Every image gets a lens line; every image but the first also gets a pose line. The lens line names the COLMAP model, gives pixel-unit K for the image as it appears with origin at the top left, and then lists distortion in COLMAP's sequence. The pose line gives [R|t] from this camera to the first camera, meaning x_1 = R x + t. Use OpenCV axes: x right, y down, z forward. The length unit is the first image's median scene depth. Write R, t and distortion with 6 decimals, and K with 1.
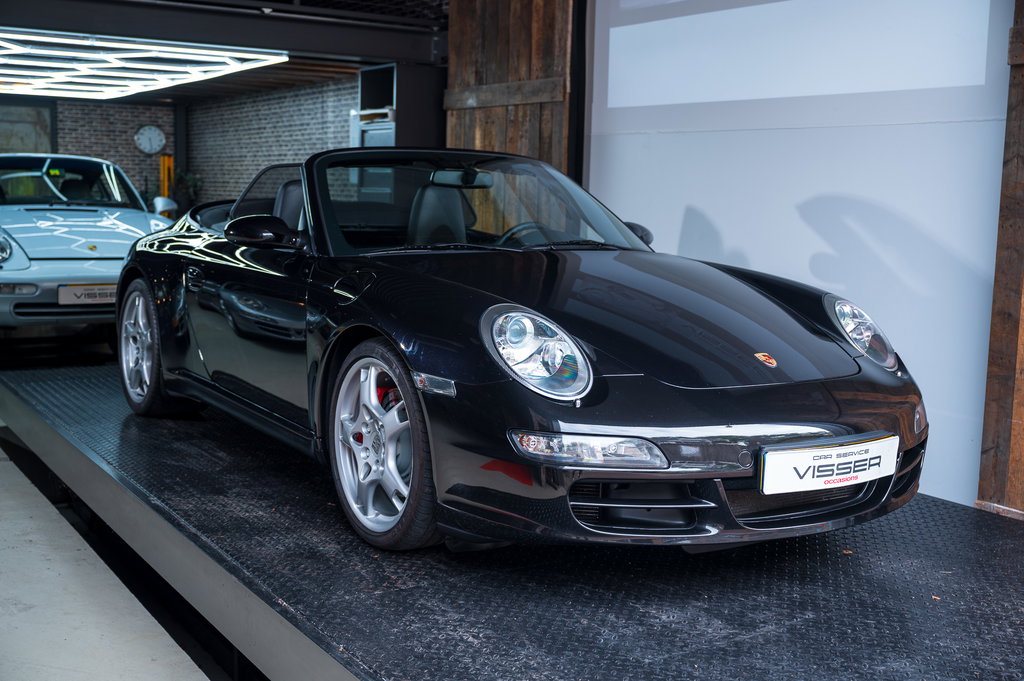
lens RADIAL K [[1137.3, 0, 511.8], [0, 1137.3, 305.2], [0, 0, 1]] dist [0.014243, 0.017641]
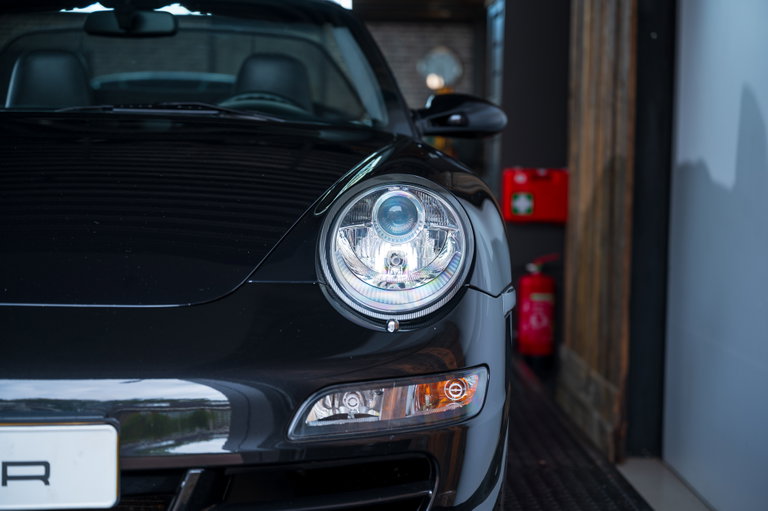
lens RADIAL K [[1494.8, 0, 384.0], [0, 1494.8, 255.5], [0, 0, 1]] dist [-0.025325, 0.100423]
pose [[0.872708, 0.026372, -0.487530, 0.722484], [-0.045852, 0.998554, -0.028063, 0.054942], [0.486085, 0.046845, 0.872655, 0.499738]]
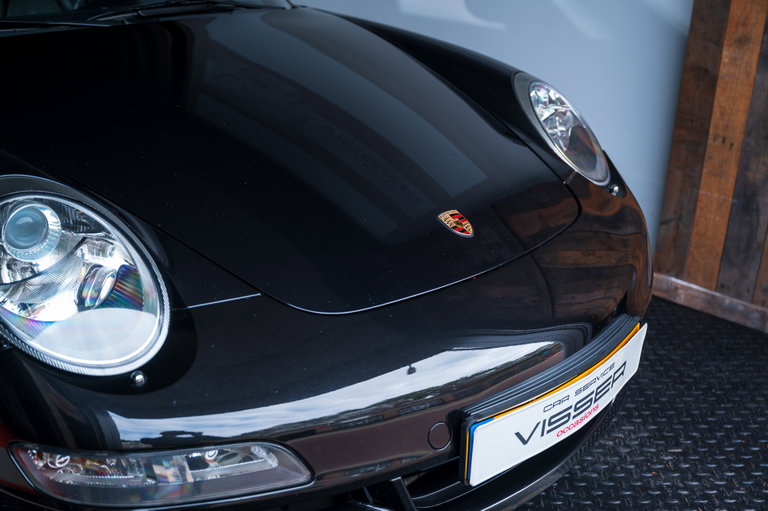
lens RADIAL K [[858.0, 0, 384.0], [0, 858.0, 255.5], [0, 0, 1]] dist [-0.009510, 0.003066]
pose [[0.977667, -0.096336, 0.186779, 0.092407], [0.037002, 0.953769, 0.298253, -0.079909], [-0.206877, -0.284681, 0.936033, 0.553778]]
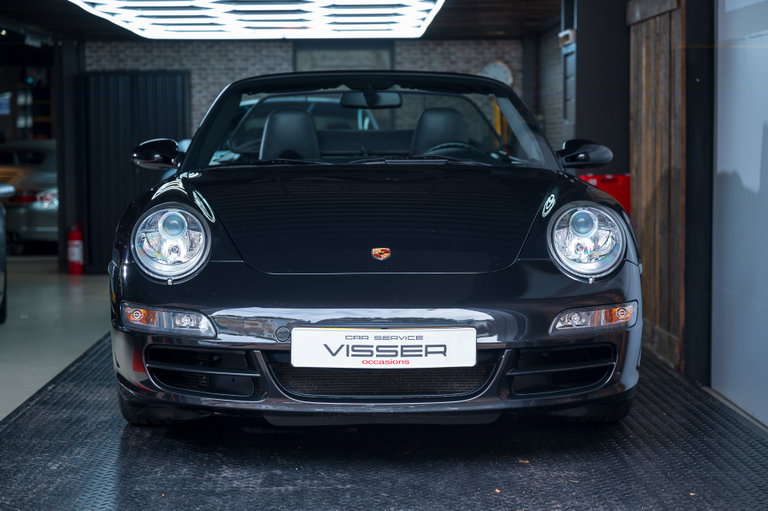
lens RADIAL K [[1494.8, 0, 384.0], [0, 1494.8, 255.5], [0, 0, 1]] dist [-0.025325, 0.100423]
pose [[0.866655, 0.010636, -0.498795, 0.910473], [-0.023349, 0.999542, -0.019255, 0.076169], [0.498362, 0.028334, 0.866506, -0.185883]]
